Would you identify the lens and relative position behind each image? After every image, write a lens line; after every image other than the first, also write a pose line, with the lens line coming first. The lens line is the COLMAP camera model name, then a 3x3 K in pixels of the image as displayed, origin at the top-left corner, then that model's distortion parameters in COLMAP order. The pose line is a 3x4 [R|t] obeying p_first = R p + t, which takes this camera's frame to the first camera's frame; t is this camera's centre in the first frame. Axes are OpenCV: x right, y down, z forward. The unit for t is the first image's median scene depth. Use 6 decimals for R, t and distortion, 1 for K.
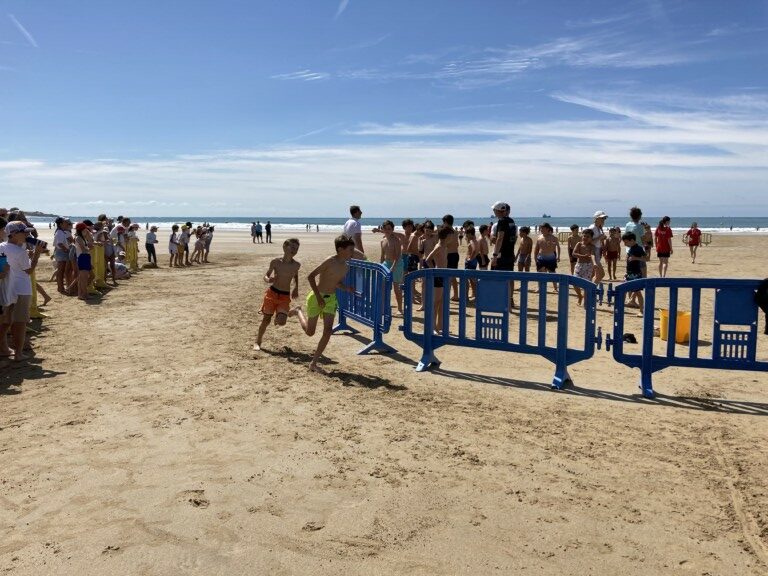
lens RADIAL K [[628.4, 0, 380.7], [0, 628.4, 267.2], [0, 0, 1]] dist [0.003653, 0.003063]
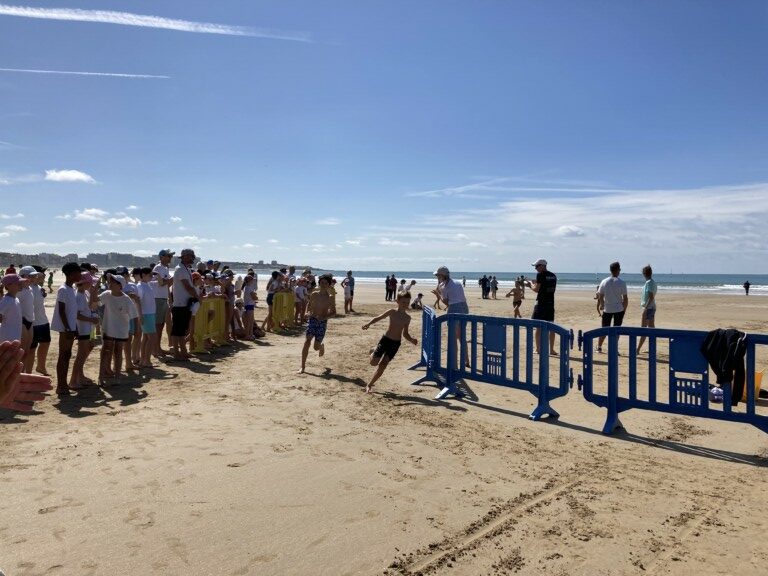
lens RADIAL K [[628.4, 0, 380.7], [0, 628.4, 267.2], [0, 0, 1]] dist [0.003653, 0.003063]
pose [[0.920051, 0.002658, -0.391789, 0.470400], [-0.036489, 0.996212, -0.078930, 0.014805], [0.390095, 0.086915, 0.916663, -0.196242]]
